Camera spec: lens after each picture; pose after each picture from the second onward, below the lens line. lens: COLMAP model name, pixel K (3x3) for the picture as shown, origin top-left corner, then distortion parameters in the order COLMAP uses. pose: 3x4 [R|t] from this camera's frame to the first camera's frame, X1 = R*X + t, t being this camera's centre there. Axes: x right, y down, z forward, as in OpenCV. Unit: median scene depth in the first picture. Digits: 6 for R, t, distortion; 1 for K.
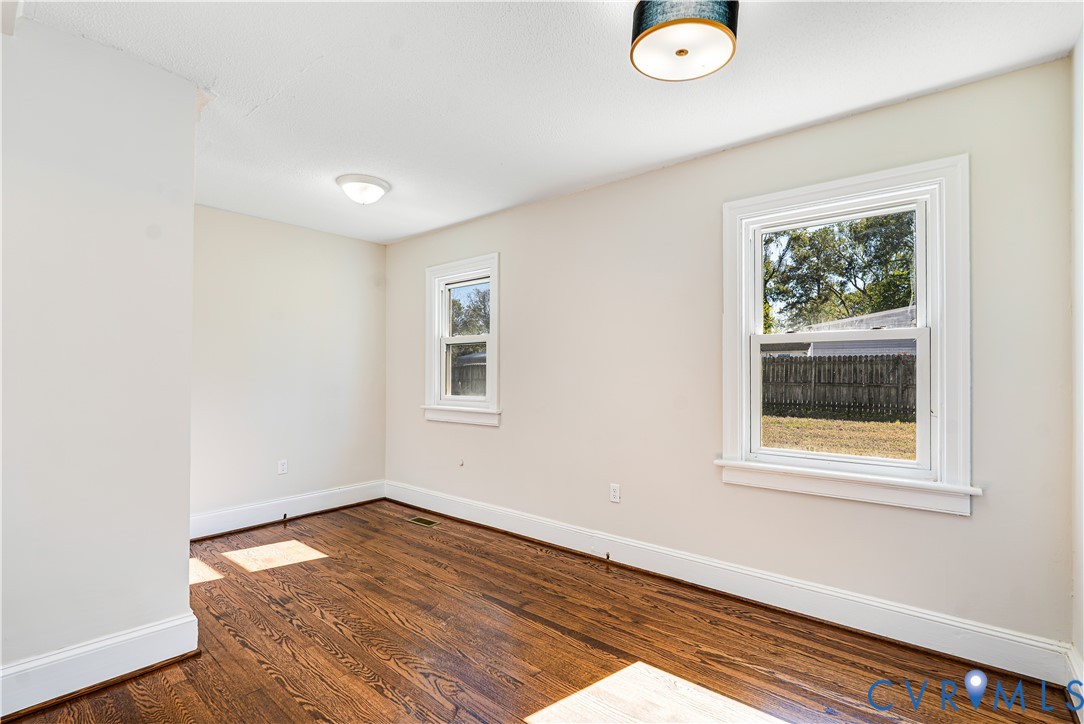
lens RADIAL K [[497.8, 0, 533.6], [0, 497.8, 366.4], [0, 0, 1]] dist [-0.005281, 0.001532]
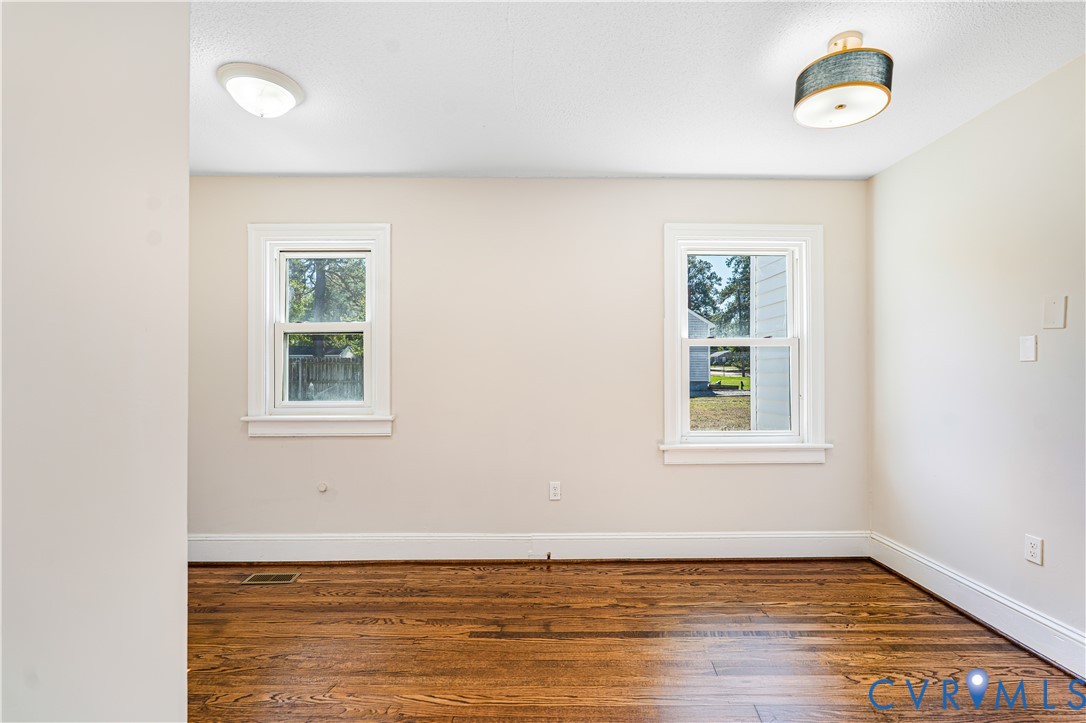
lens RADIAL K [[498.7, 0, 535.5], [0, 498.7, 363.6], [0, 0, 1]] dist [-0.005281, 0.001532]
pose [[0.760880, 0.002194, 0.648889, -0.515182], [-0.004903, 0.999985, 0.002368, -0.002070], [-0.648875, -0.004983, 0.760879, 0.268672]]
